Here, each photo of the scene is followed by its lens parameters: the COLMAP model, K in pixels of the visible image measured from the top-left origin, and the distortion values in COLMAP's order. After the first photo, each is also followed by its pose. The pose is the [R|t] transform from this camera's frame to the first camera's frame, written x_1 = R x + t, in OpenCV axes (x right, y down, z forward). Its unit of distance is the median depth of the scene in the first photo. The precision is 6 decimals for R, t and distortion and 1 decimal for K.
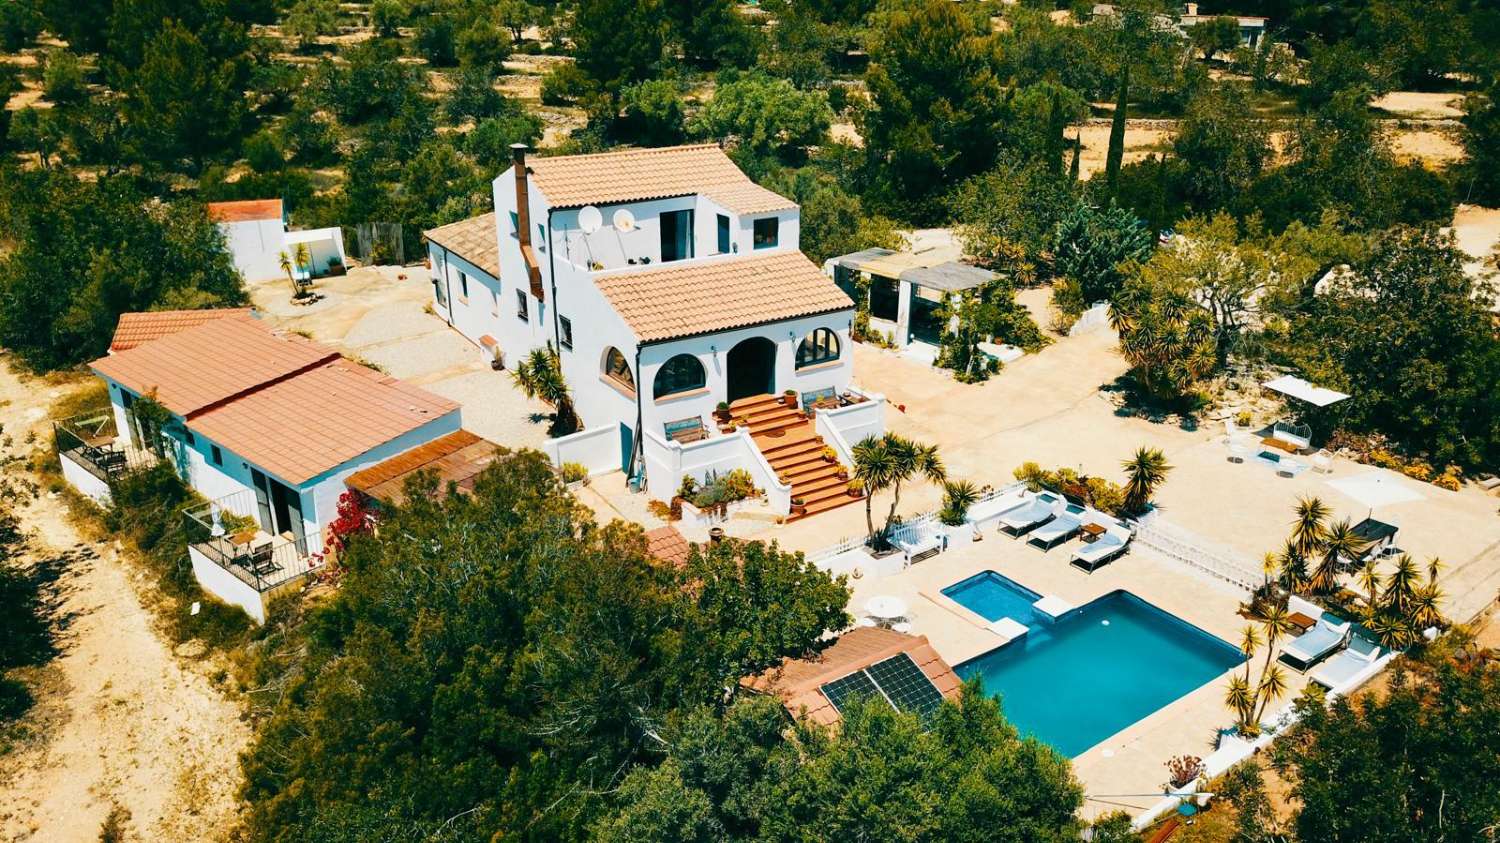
lens RADIAL K [[1041.1, 0, 750.0], [0, 1041.1, 421.5], [0, 0, 1]] dist [-0.000241, -0.000152]
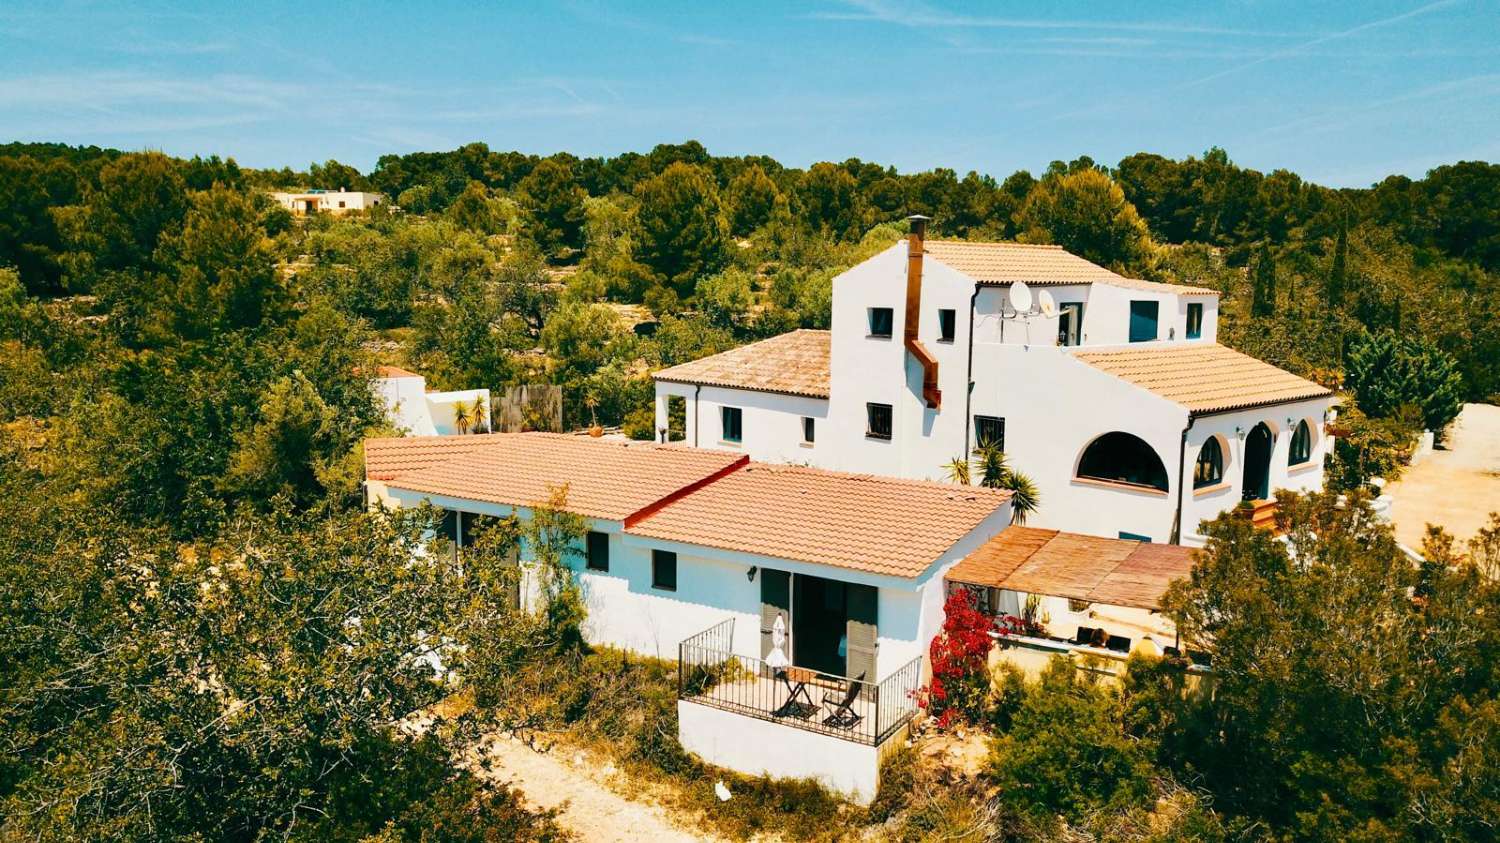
lens RADIAL K [[1077.5, 0, 750.0], [0, 1077.5, 421.5], [0, 0, 1]] dist [0.002650, -0.000106]
pose [[0.986973, -0.017546, 0.159925, -0.498928], [0.058688, 0.964804, -0.256338, 0.105602], [-0.149799, 0.262384, 0.953265, 0.247390]]
